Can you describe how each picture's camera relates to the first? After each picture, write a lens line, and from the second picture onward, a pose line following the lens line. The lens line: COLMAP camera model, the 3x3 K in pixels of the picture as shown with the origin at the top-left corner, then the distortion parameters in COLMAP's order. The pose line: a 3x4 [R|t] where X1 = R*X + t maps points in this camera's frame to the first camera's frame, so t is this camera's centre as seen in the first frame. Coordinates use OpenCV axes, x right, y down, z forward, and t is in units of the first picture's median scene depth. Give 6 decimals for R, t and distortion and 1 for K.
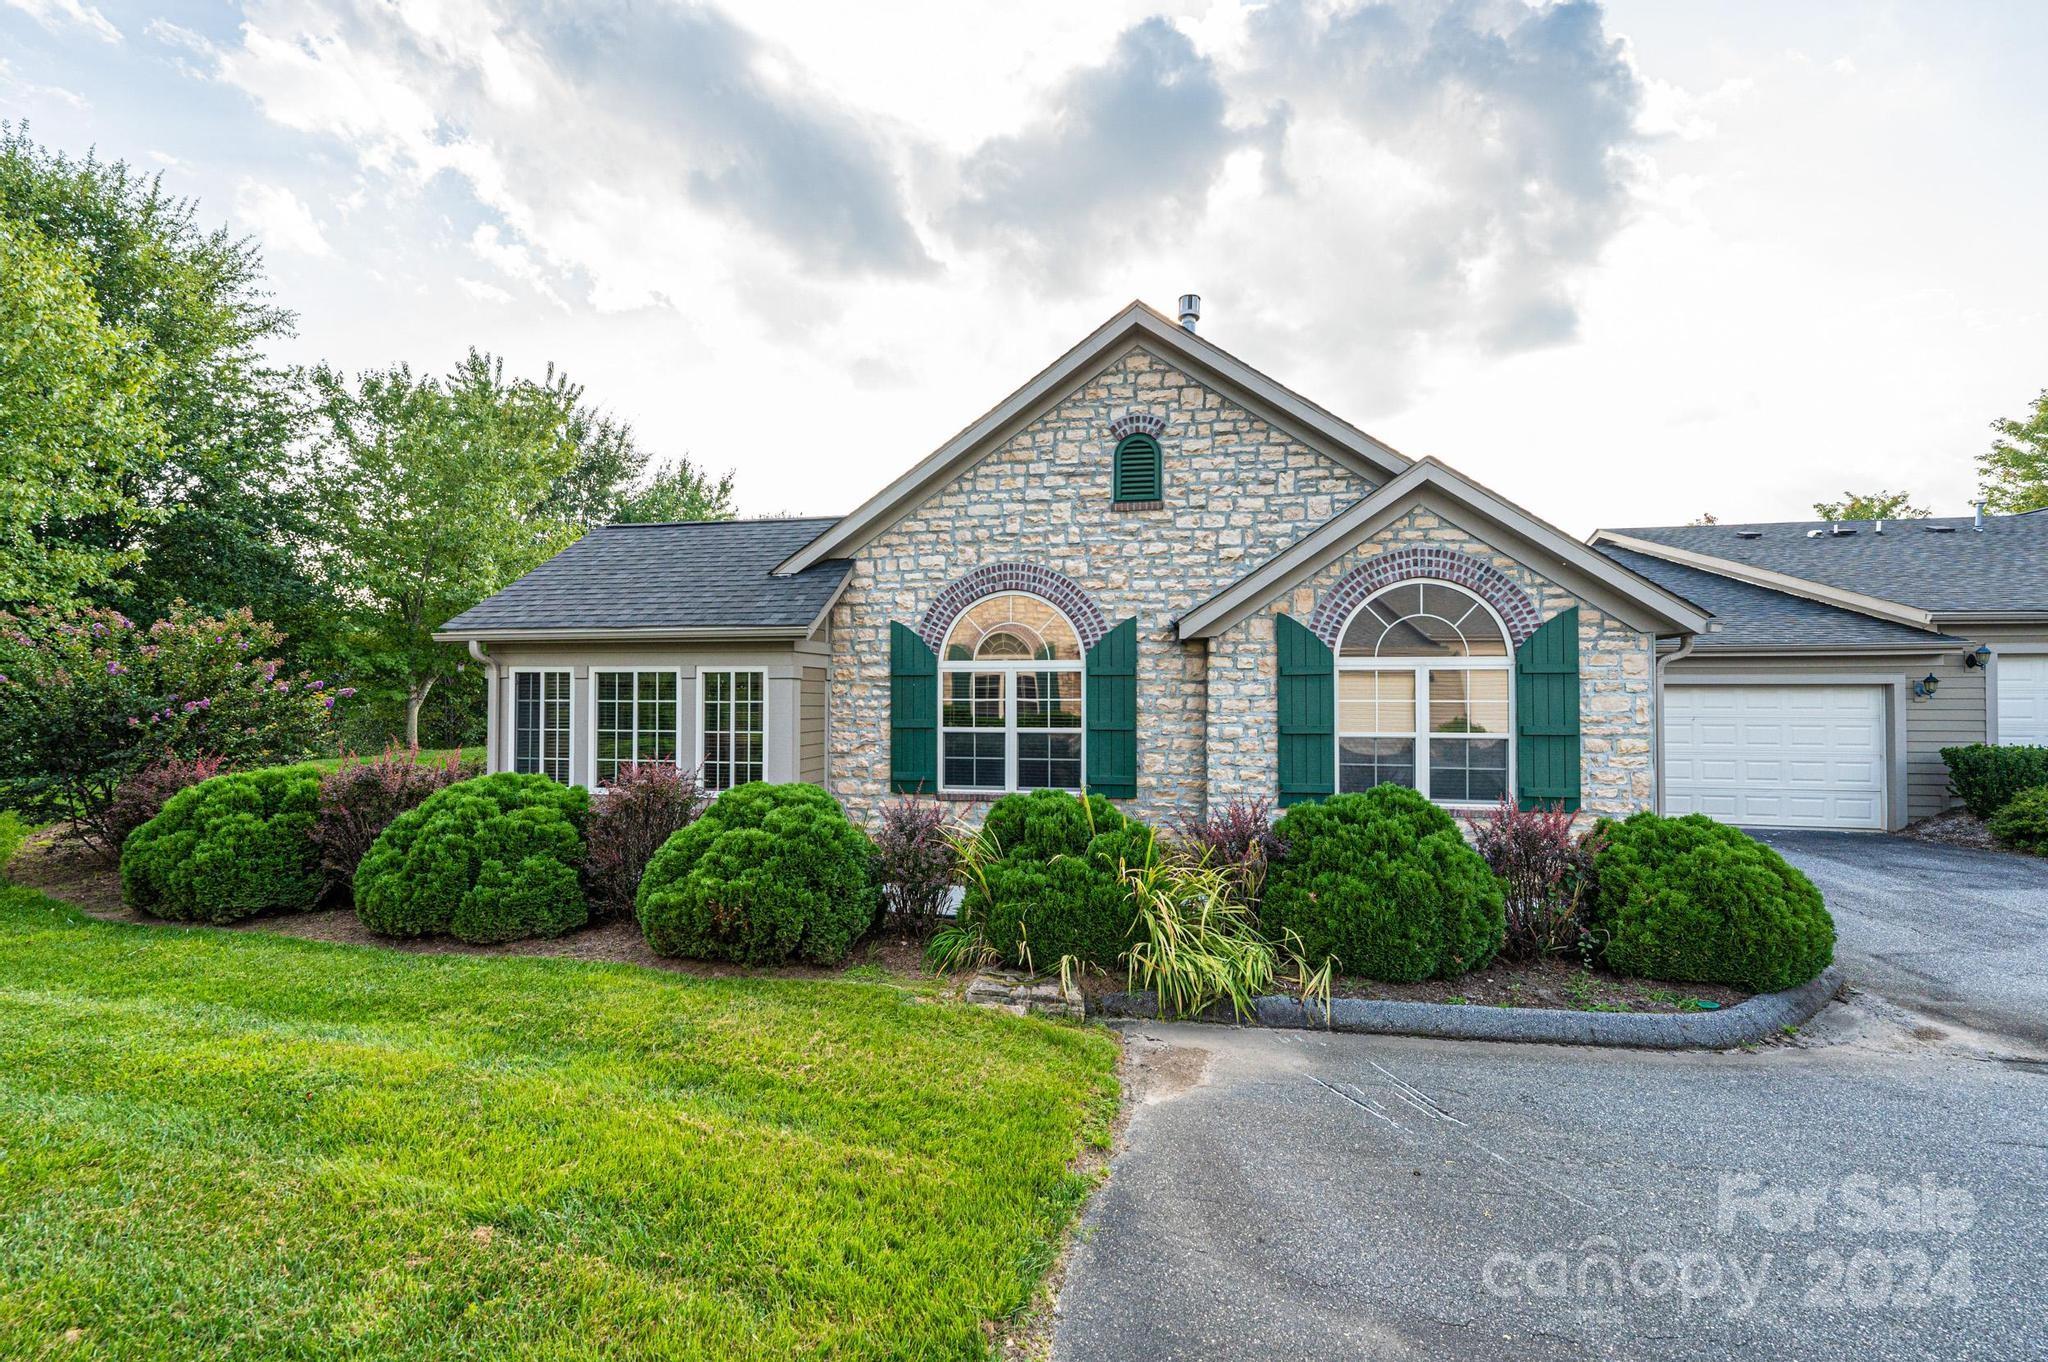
lens RADIAL K [[811.7, 0, 1023.9], [0, 811.7, 683.3], [0, 0, 1]] dist [-0.002059, 0.000046]
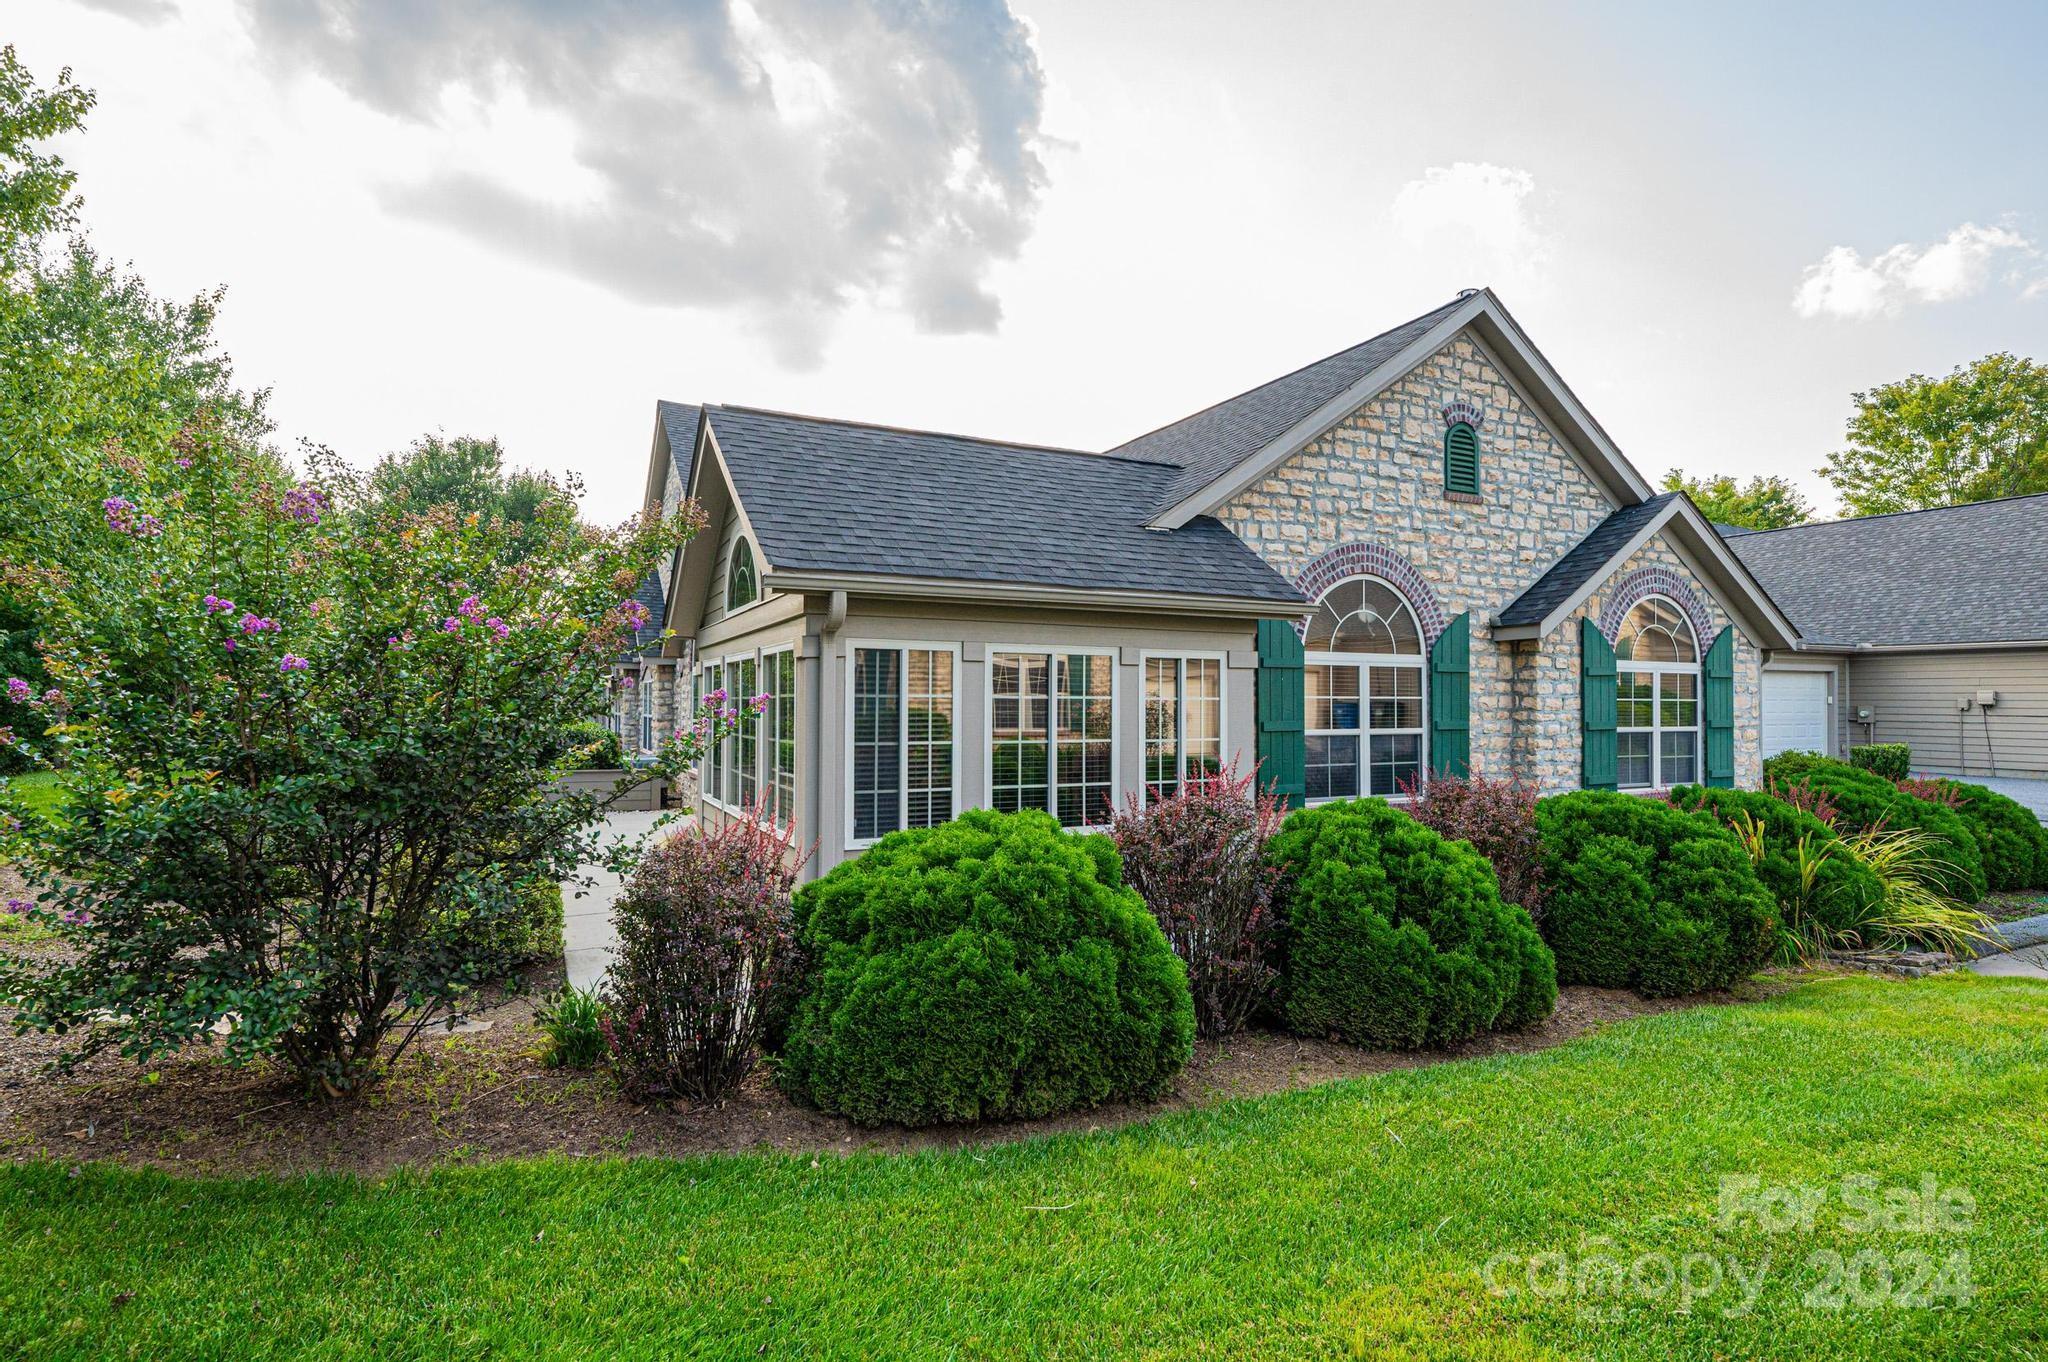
lens RADIAL K [[1006.9, 0, 1025.1], [0, 1006.9, 685.0], [0, 0, 1]] dist [0.000618, -0.000419]
pose [[0.803168, 0.010914, 0.595653, -0.993992], [-0.013179, 0.999913, -0.000551, 0.012357], [-0.595607, -0.007408, 0.803241, 0.346710]]
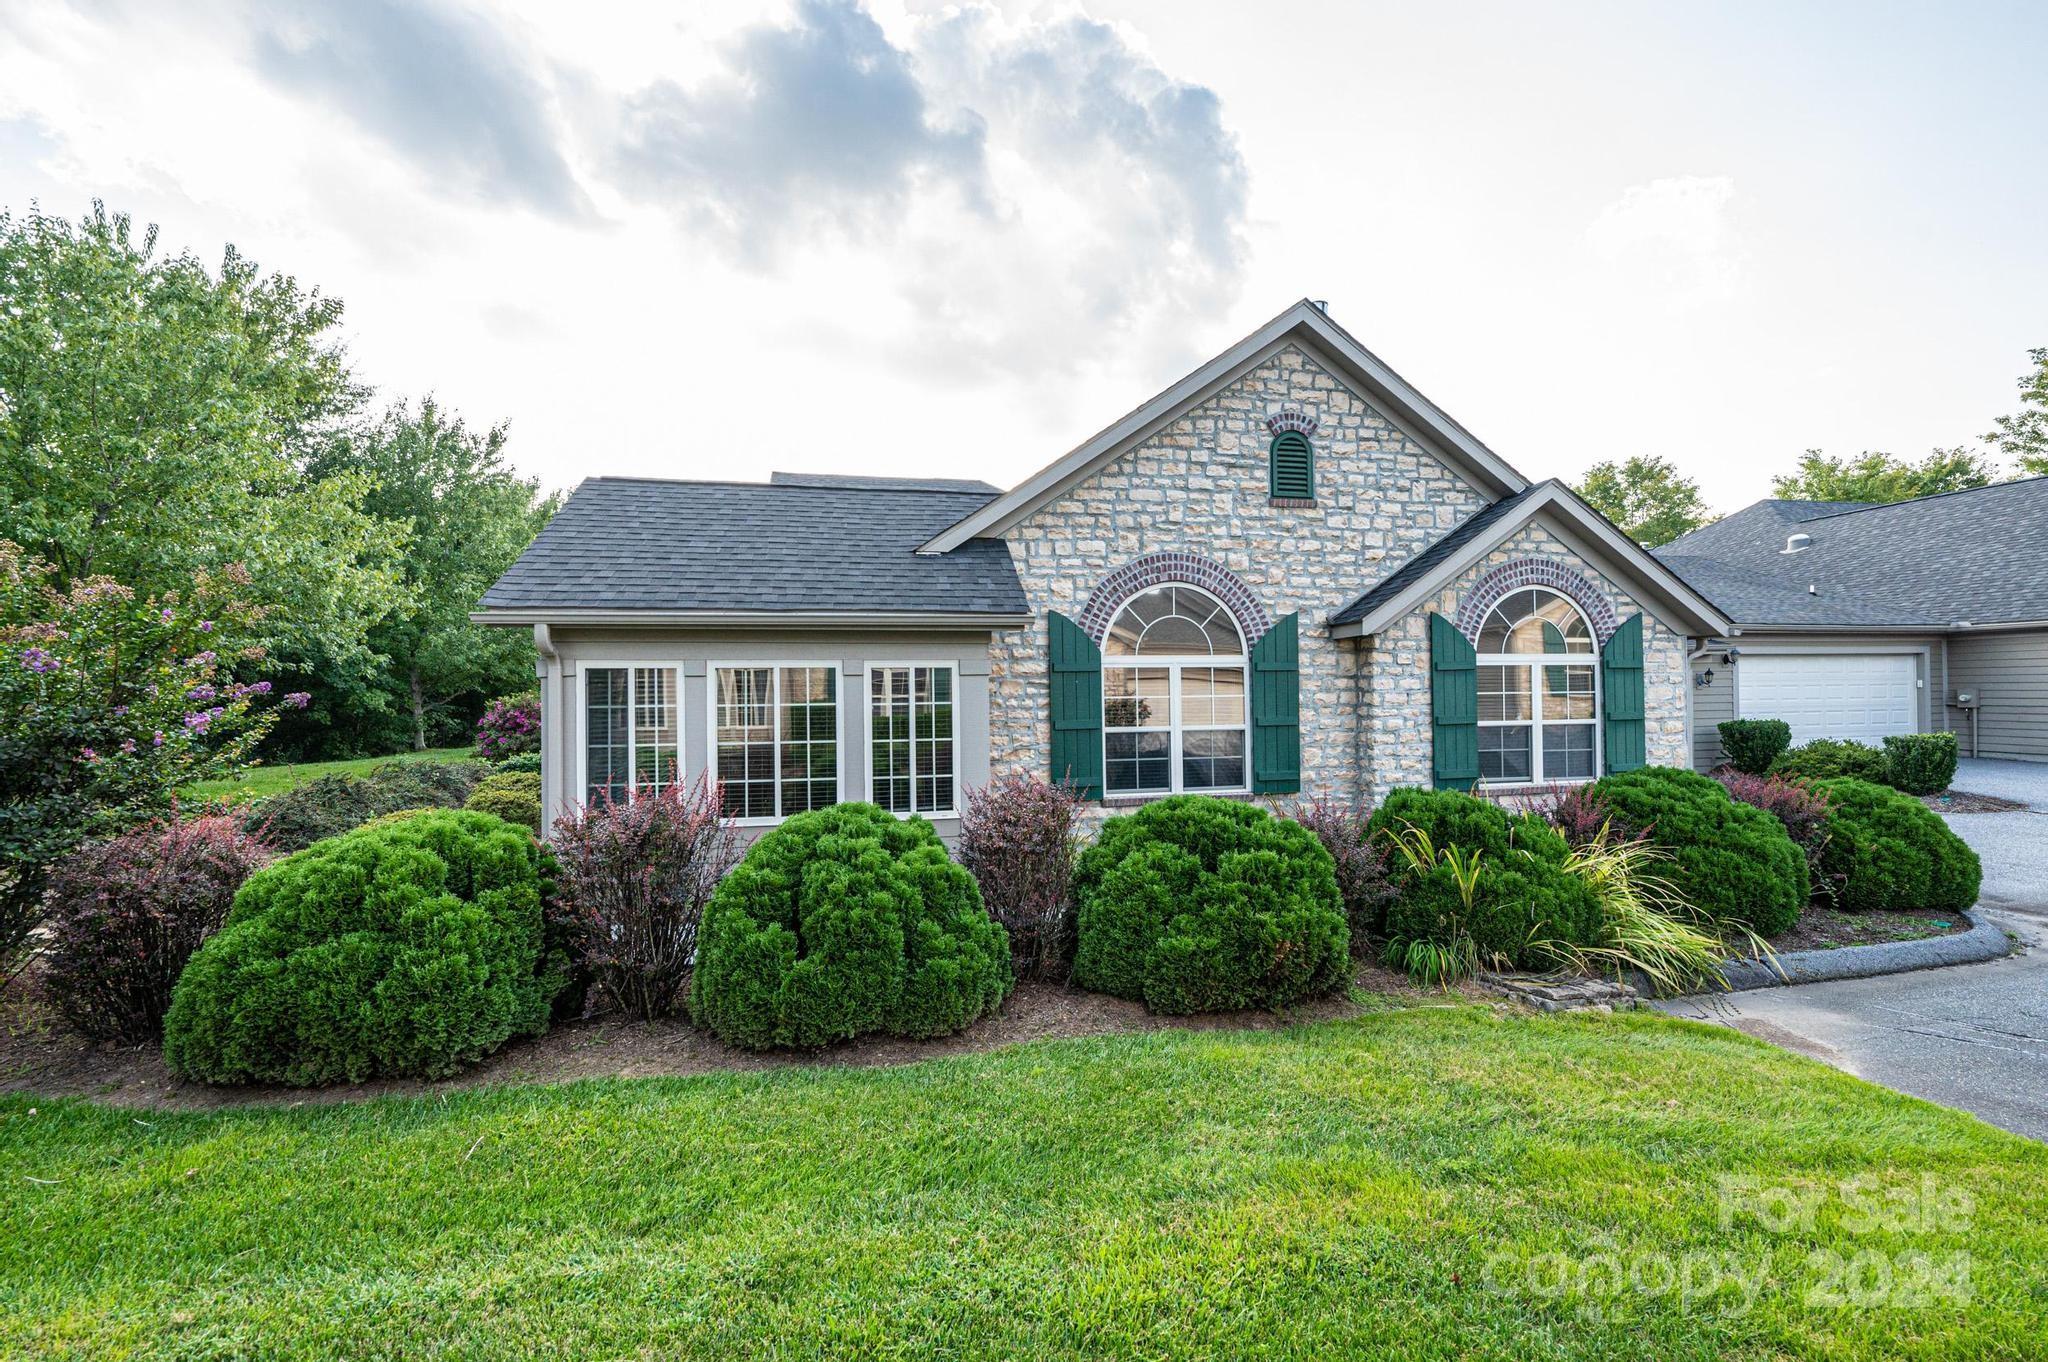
lens RADIAL K [[811.7, 0, 1023.9], [0, 811.7, 683.3], [0, 0, 1]] dist [-0.002059, 0.000046]
pose [[0.930917, -0.007850, 0.365147, -0.542990], [0.006430, 0.999966, 0.005106, -0.001490], [-0.365175, -0.002406, 0.930936, 0.183362]]
